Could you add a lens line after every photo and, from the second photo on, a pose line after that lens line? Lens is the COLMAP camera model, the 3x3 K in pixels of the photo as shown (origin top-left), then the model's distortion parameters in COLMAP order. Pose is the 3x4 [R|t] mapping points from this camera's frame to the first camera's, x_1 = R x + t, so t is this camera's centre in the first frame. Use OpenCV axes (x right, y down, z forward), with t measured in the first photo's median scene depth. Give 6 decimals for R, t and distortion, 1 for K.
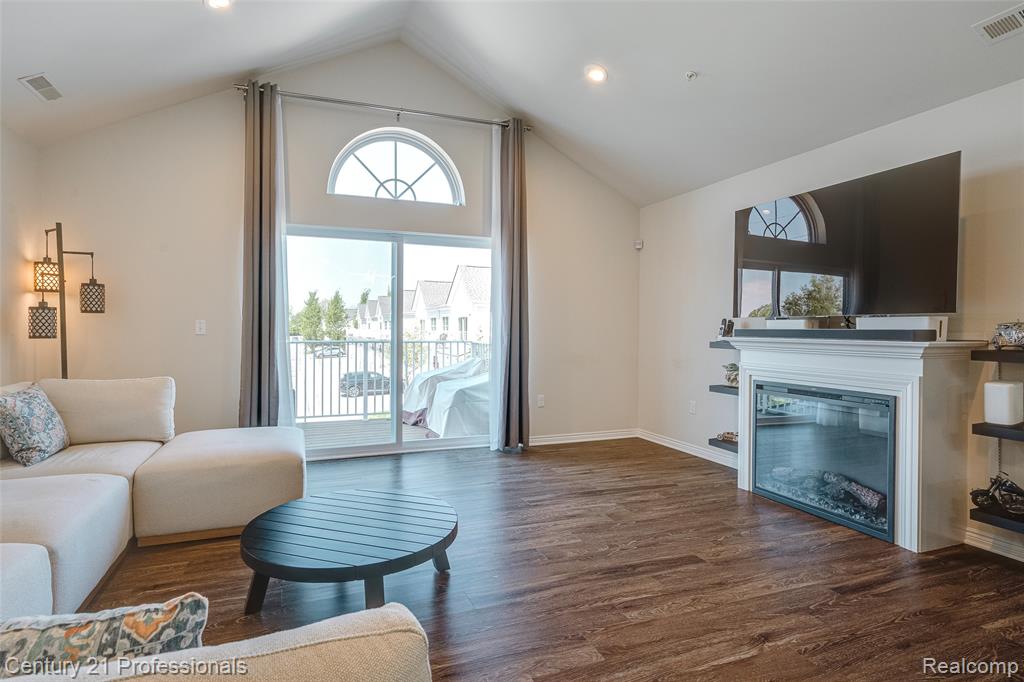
lens RADIAL K [[506.9, 0, 485.1], [0, 506.9, 335.6], [0, 0, 1]] dist [-0.001773, 0.000593]
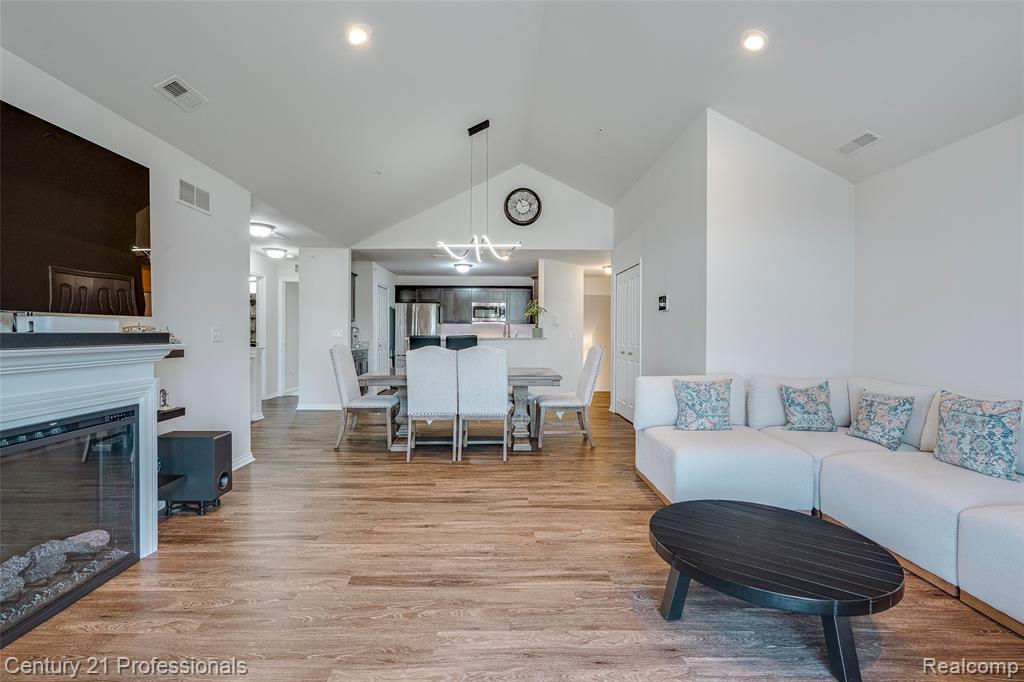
lens RADIAL K [[466.5, 0, 498.5], [0, 466.5, 339.7], [0, 0, 1]] dist [-0.011801, 0.003718]
pose [[-0.940279, -0.014070, 0.340114, -0.081661], [-0.002998, 0.999449, 0.033059, -0.022669], [-0.340392, 0.030065, -0.939803, 1.199295]]
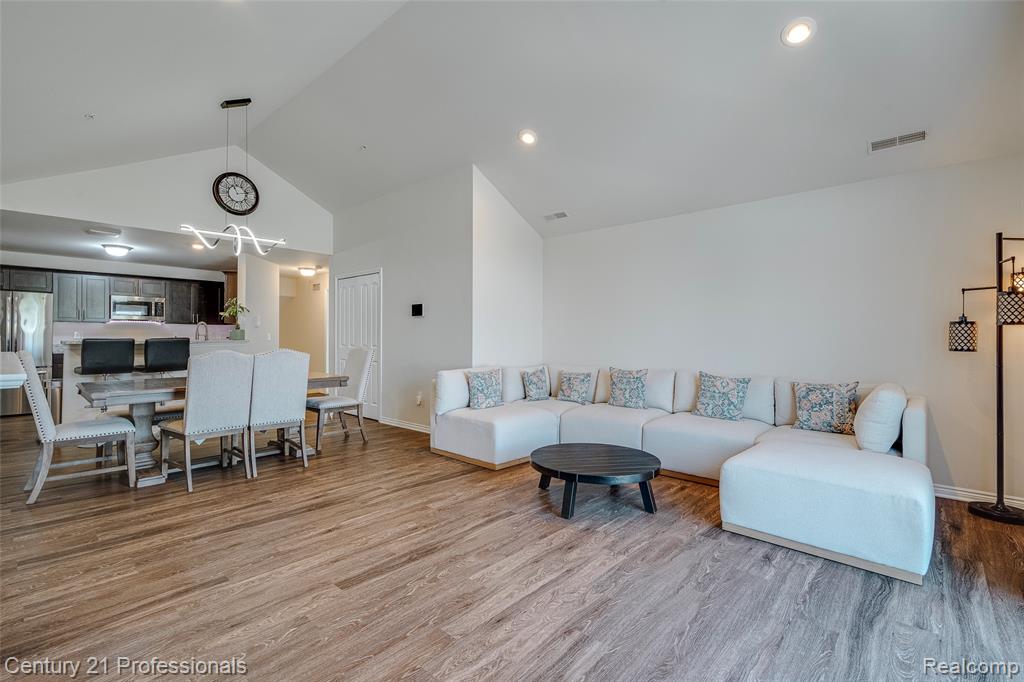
lens RADIAL K [[466.5, 0, 501.7], [0, 466.5, 338.1], [0, 0, 1]] dist [-0.011801, 0.003718]
pose [[-0.890714, -0.008826, -0.454478, 0.387499], [-0.017297, 0.999745, 0.014486, -0.017835], [0.454235, 0.020764, -0.890640, 1.321035]]
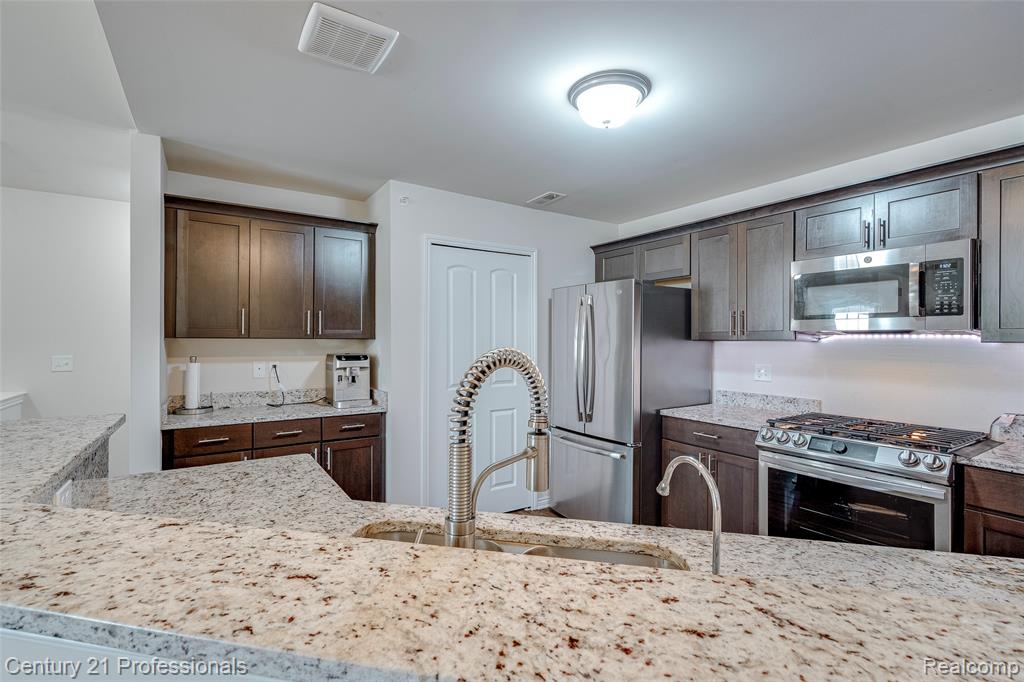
lens RADIAL K [[466.5, 0, 509.4], [0, 466.5, 336.5], [0, 0, 1]] dist [-0.011801, 0.003718]
pose [[-0.225639, -0.002185, 0.974209, 0.403170], [0.007109, 0.999967, 0.003890, -0.040601], [-0.974185, 0.007804, -0.225616, -0.772283]]
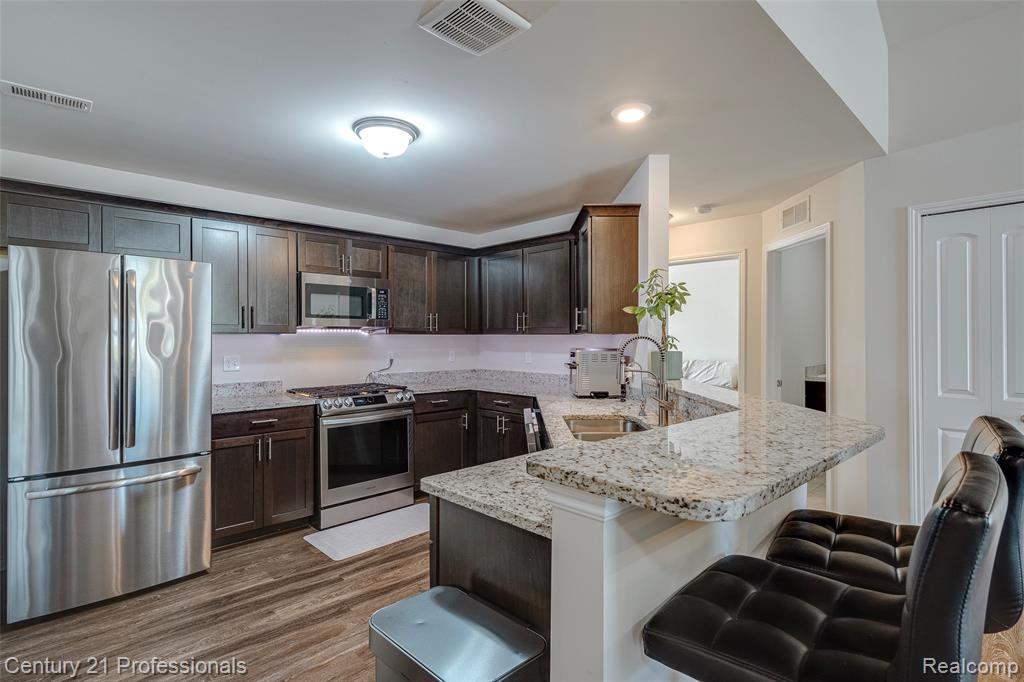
lens RADIAL K [[506.9, 0, 506.9], [0, 506.9, 339.4], [0, 0, 1]] dist [-0.001773, 0.000593]
pose [[-0.917404, -0.002230, -0.397952, 1.041862], [-0.009140, 0.999839, 0.015468, -0.035763], [0.397853, 0.017827, -0.917276, -0.261794]]
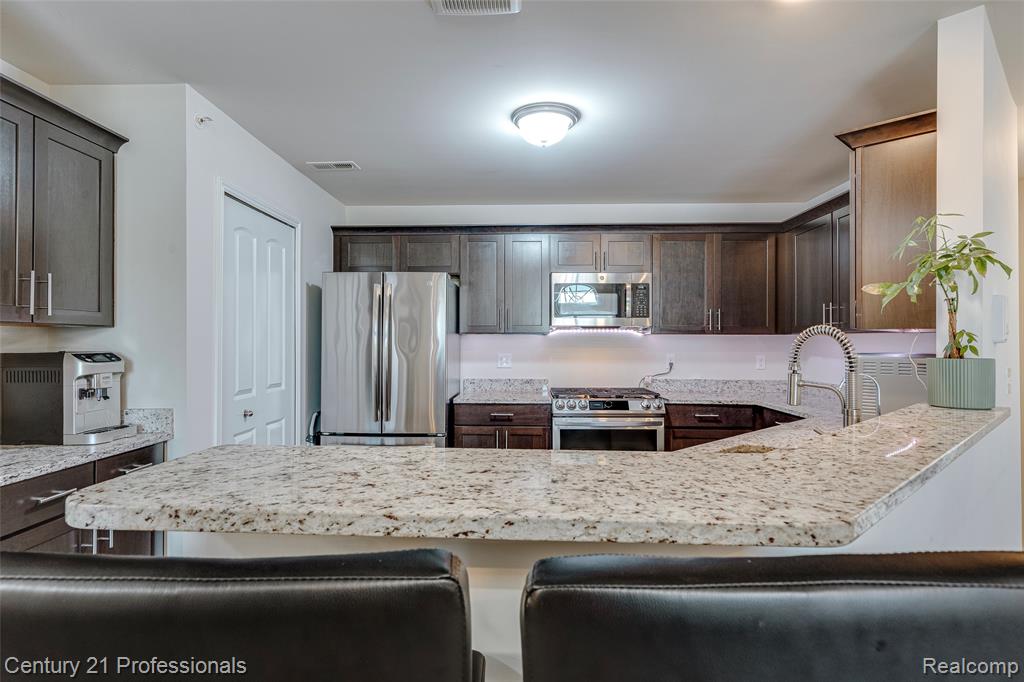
lens RADIAL K [[547.1, 0, 507.3], [0, 547.1, 337.3], [0, 0, 1]] dist [0.005749, -0.000604]
pose [[-0.925744, -0.005061, 0.378118, 0.673198], [-0.002467, 0.999970, 0.007346, -0.027844], [-0.378144, 0.005868, -0.925728, -0.292204]]
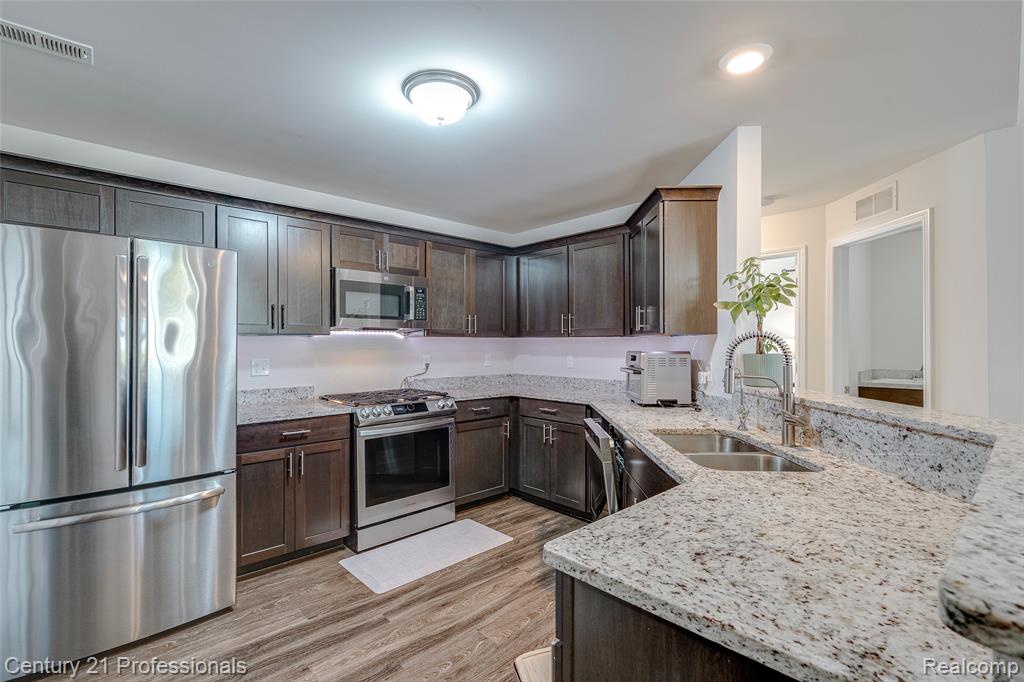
lens RADIAL K [[466.5, 0, 502.4], [0, 466.5, 343.2], [0, 0, 1]] dist [-0.011801, 0.003718]
pose [[-0.925981, -0.004130, -0.377548, 1.055048], [-0.008498, 0.999915, 0.009904, -0.023743], [0.377475, 0.012380, -0.925937, -0.452338]]
